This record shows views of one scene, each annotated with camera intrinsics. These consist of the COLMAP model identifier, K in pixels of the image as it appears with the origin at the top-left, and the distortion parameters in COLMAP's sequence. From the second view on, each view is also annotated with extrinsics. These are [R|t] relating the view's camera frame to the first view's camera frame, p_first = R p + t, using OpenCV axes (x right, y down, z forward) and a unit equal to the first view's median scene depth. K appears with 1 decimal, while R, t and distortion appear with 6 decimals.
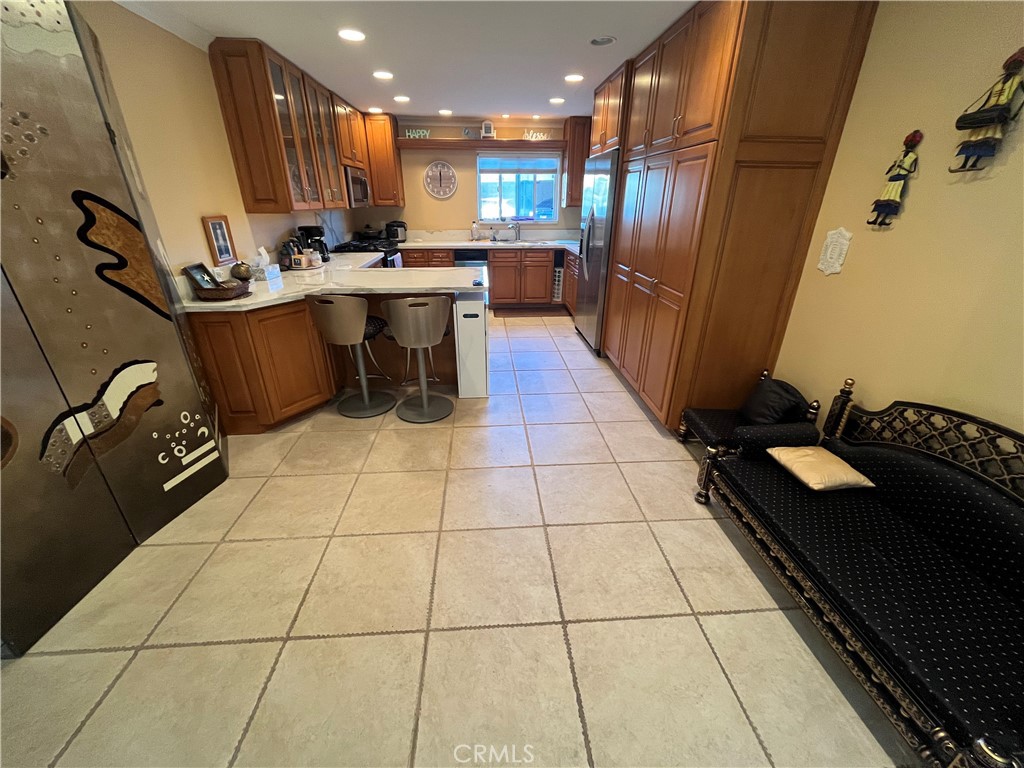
lens RADIAL K [[417.1, 0, 510.8], [0, 417.1, 388.1], [0, 0, 1]] dist [-0.002241, -0.000954]
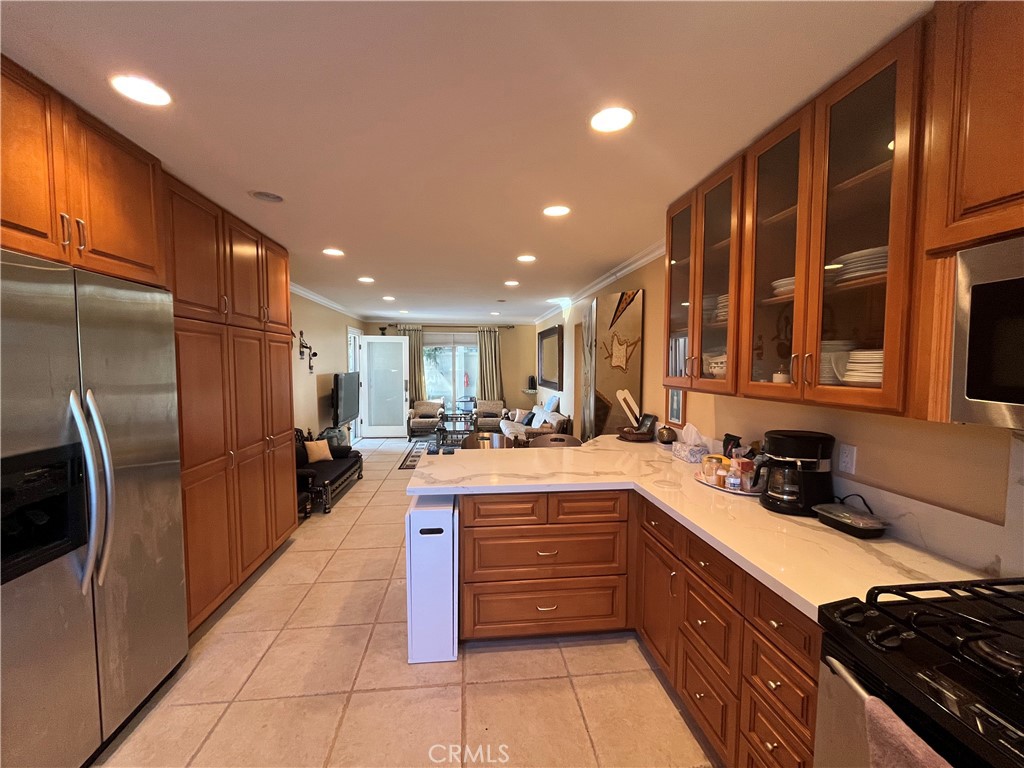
lens RADIAL K [[417.1, 0, 511.5], [0, 417.1, 388.7], [0, 0, 1]] dist [-0.002241, -0.000954]
pose [[-0.998946, -0.002813, -0.045811, -0.218064], [-0.023841, 0.884698, 0.465555, -0.848751], [0.039220, 0.466156, -0.883833, 1.837166]]
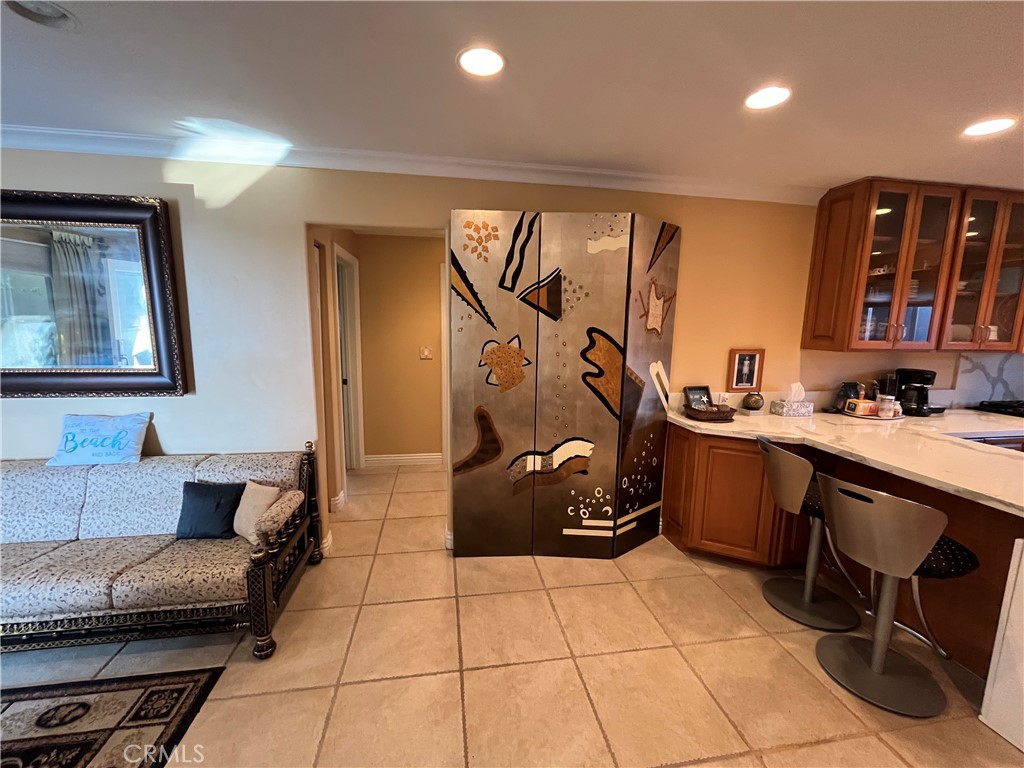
lens RADIAL K [[417.1, 0, 510.6], [0, 417.1, 388.6], [0, 0, 1]] dist [-0.002241, -0.000954]
pose [[0.097558, 0.151919, -0.983566, 0.273476], [-0.425681, 0.899687, 0.096741, -0.157053], [0.899599, 0.409247, 0.152441, 0.313699]]
